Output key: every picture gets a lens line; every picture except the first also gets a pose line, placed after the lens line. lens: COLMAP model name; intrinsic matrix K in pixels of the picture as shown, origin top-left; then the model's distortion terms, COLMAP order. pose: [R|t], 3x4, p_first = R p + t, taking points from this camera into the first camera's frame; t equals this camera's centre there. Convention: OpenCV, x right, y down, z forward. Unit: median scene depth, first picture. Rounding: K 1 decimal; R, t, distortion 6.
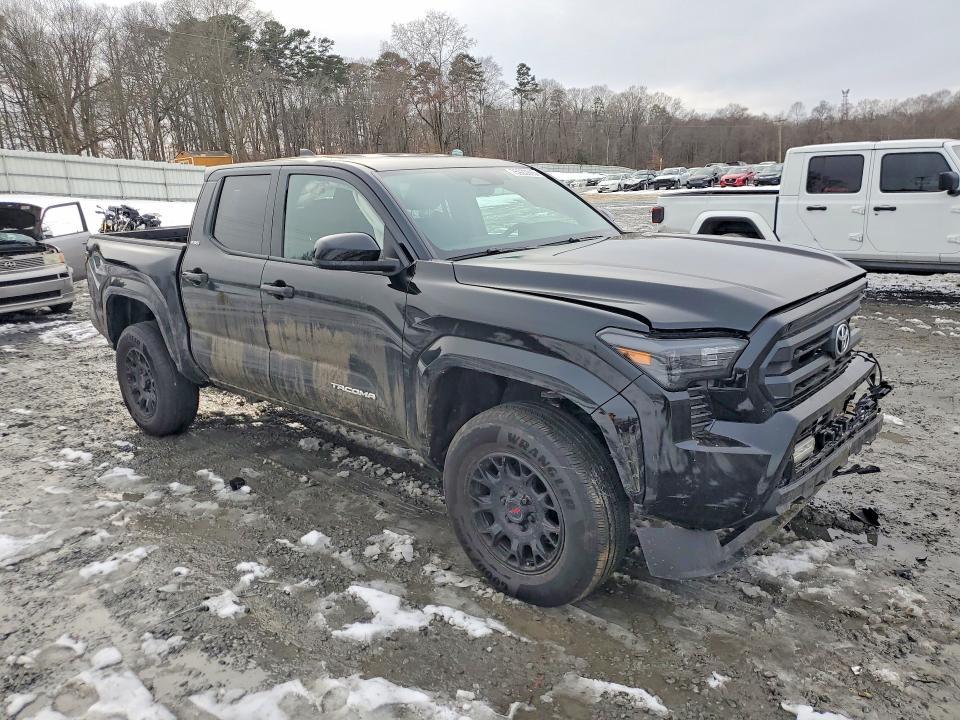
lens RADIAL K [[733.4, 0, 475.6], [0, 733.4, 361.8], [0, 0, 1]] dist [0.007983, 0.003985]
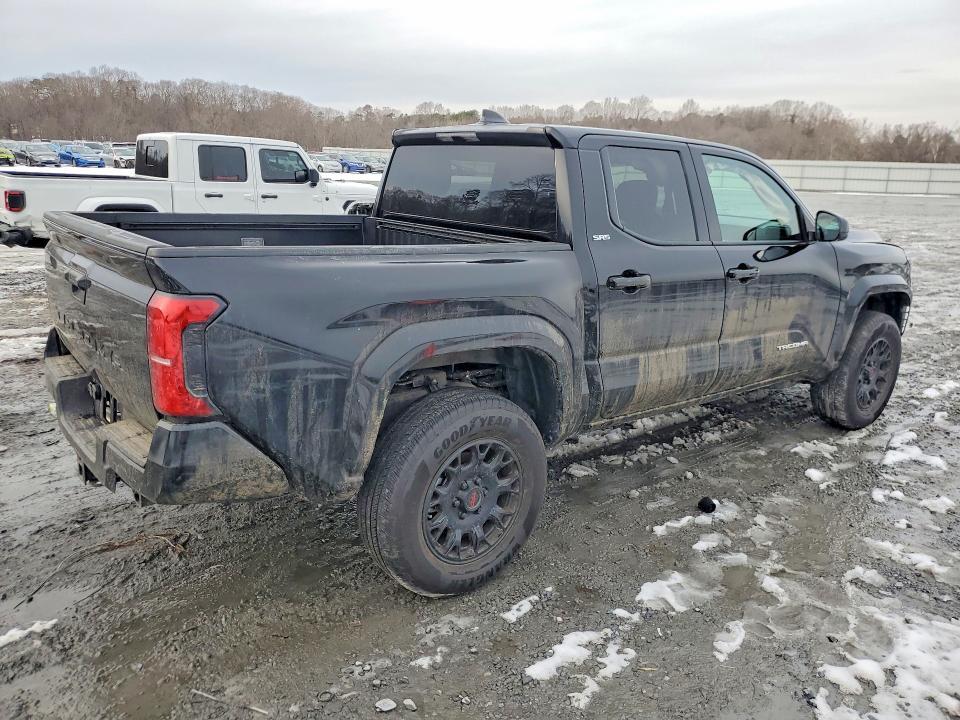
lens RADIAL K [[733.4, 0, 475.6], [0, 733.4, 361.8], [0, 0, 1]] dist [0.007983, 0.003985]
pose [[0.147364, -0.209238, 0.966697, -1.120475], [0.196723, 0.964041, 0.178674, -0.199451], [-0.969321, 0.163841, 0.183226, 1.026925]]
